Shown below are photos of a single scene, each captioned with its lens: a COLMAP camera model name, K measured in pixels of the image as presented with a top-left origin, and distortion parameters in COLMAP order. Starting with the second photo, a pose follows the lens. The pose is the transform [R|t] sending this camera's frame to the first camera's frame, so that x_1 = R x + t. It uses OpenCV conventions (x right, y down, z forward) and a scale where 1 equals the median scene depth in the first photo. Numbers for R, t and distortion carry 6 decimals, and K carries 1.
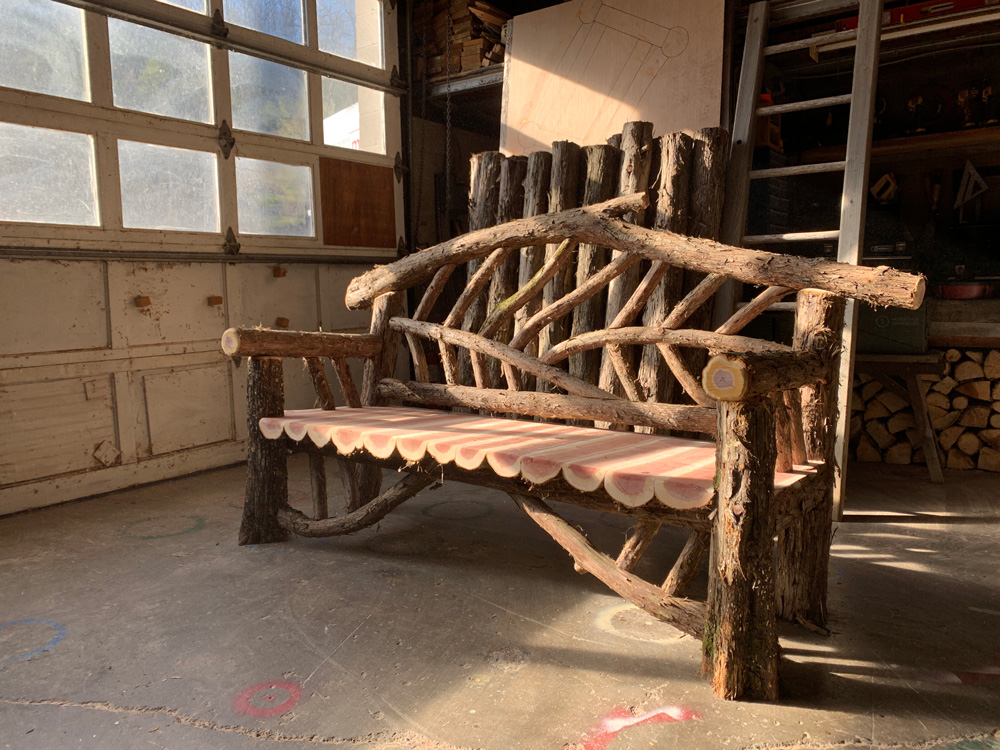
lens RADIAL K [[763.8, 0, 499.3], [0, 763.8, 378.4], [0, 0, 1]] dist [0.026702, 0.002609]
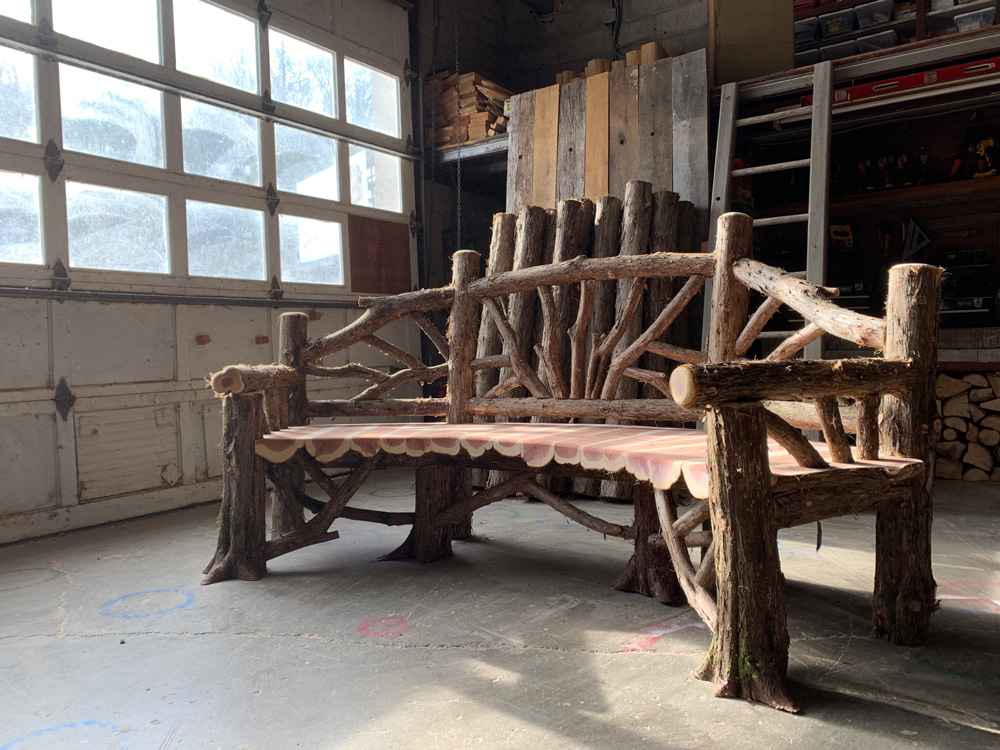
lens RADIAL K [[763.8, 0, 502.5], [0, 763.8, 378.1], [0, 0, 1]] dist [0.026702, 0.002609]
pose [[0.999185, -0.015227, 0.037392, -0.064940], [0.018033, 0.996953, -0.075892, 0.048450], [-0.036122, 0.076504, 0.996415, -0.133155]]
